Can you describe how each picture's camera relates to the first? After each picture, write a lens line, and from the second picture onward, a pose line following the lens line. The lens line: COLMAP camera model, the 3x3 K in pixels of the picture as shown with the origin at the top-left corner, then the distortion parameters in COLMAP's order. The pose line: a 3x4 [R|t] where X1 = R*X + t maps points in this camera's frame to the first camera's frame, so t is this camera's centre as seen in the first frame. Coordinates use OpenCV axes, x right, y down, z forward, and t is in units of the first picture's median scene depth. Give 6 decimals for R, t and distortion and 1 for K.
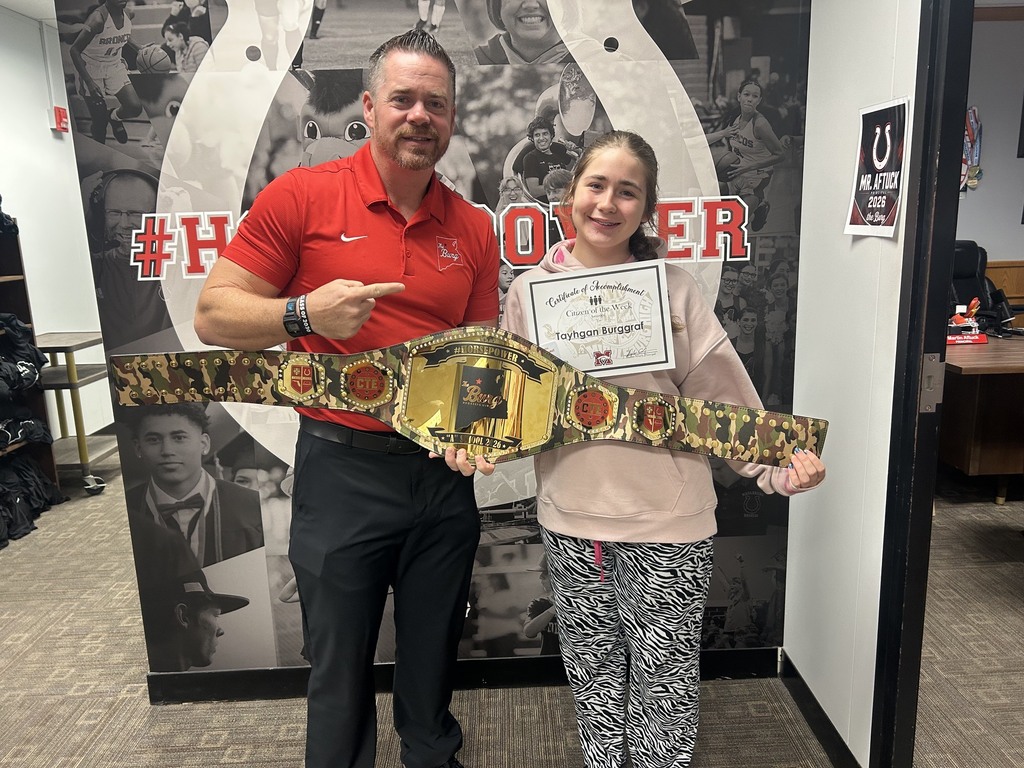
lens RADIAL K [[775.5, 0, 516.0], [0, 775.5, 378.4], [0, 0, 1]] dist [0.003349, -0.007566]
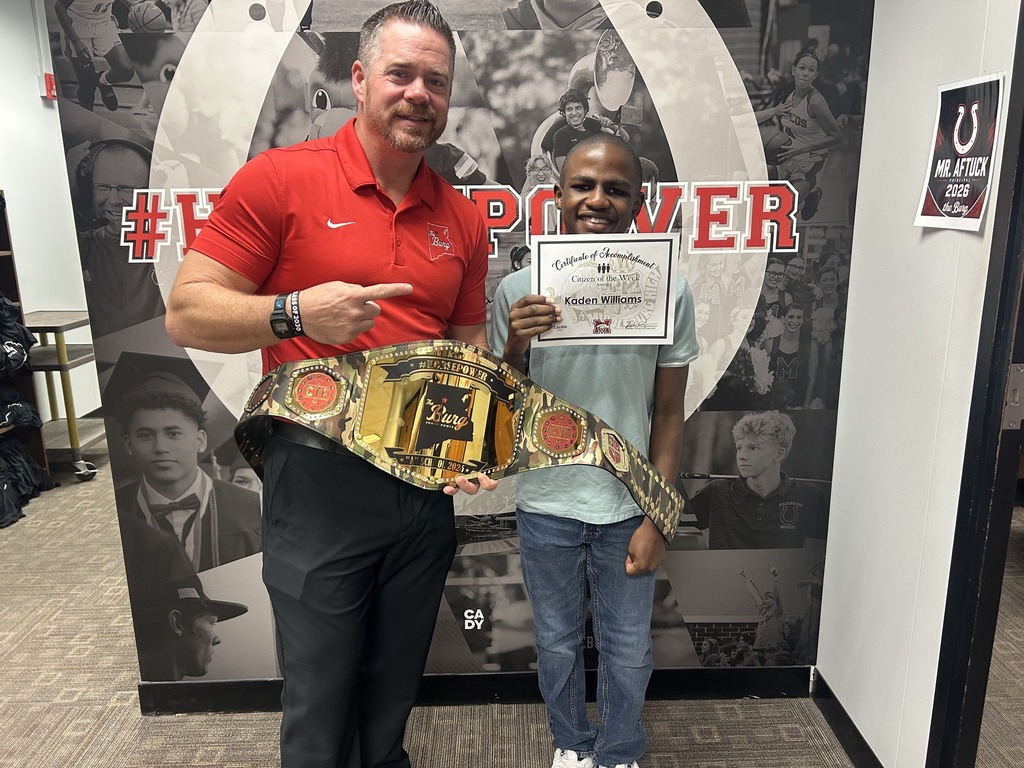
lens RADIAL K [[777.8, 0, 512.0], [0, 777.8, 384.0], [0, 0, 1]] dist [0.003202, -0.006885]
pose [[0.999848, 0.017438, 0.000254, -0.034061], [-0.017438, 0.999370, 0.030902, -0.019484], [0.000286, -0.030902, 0.999522, 0.080111]]
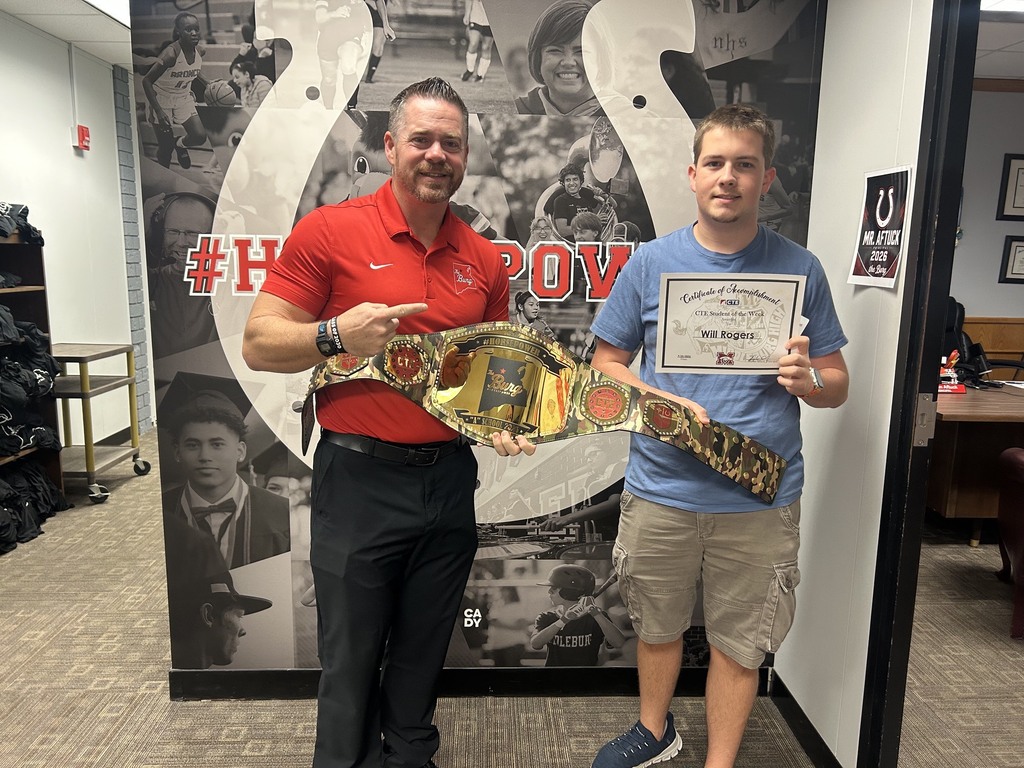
lens RADIAL K [[774.2, 0, 509.5], [0, 774.2, 384.5], [0, 0, 1]] dist [0.001499, -0.006795]
pose [[0.998792, 0.044878, 0.020012, -0.062912], [-0.044107, 0.998325, -0.037431, 0.017426], [-0.021659, 0.036503, 0.999099, -0.074172]]
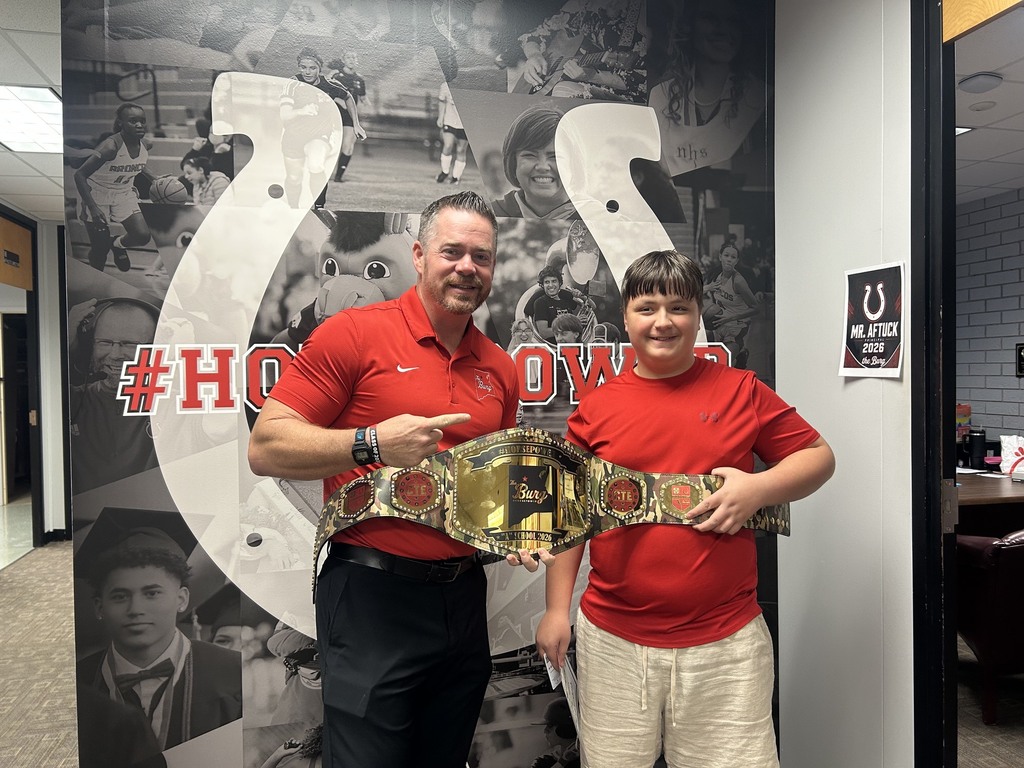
lens RADIAL K [[775.5, 0, 516.0], [0, 775.5, 378.4], [0, 0, 1]] dist [0.003349, -0.007566]
pose [[0.976646, 0.016711, 0.214206, -0.235670], [0.026267, 0.980206, -0.196230, 0.022073], [-0.213245, 0.197274, 0.956875, 0.020828]]
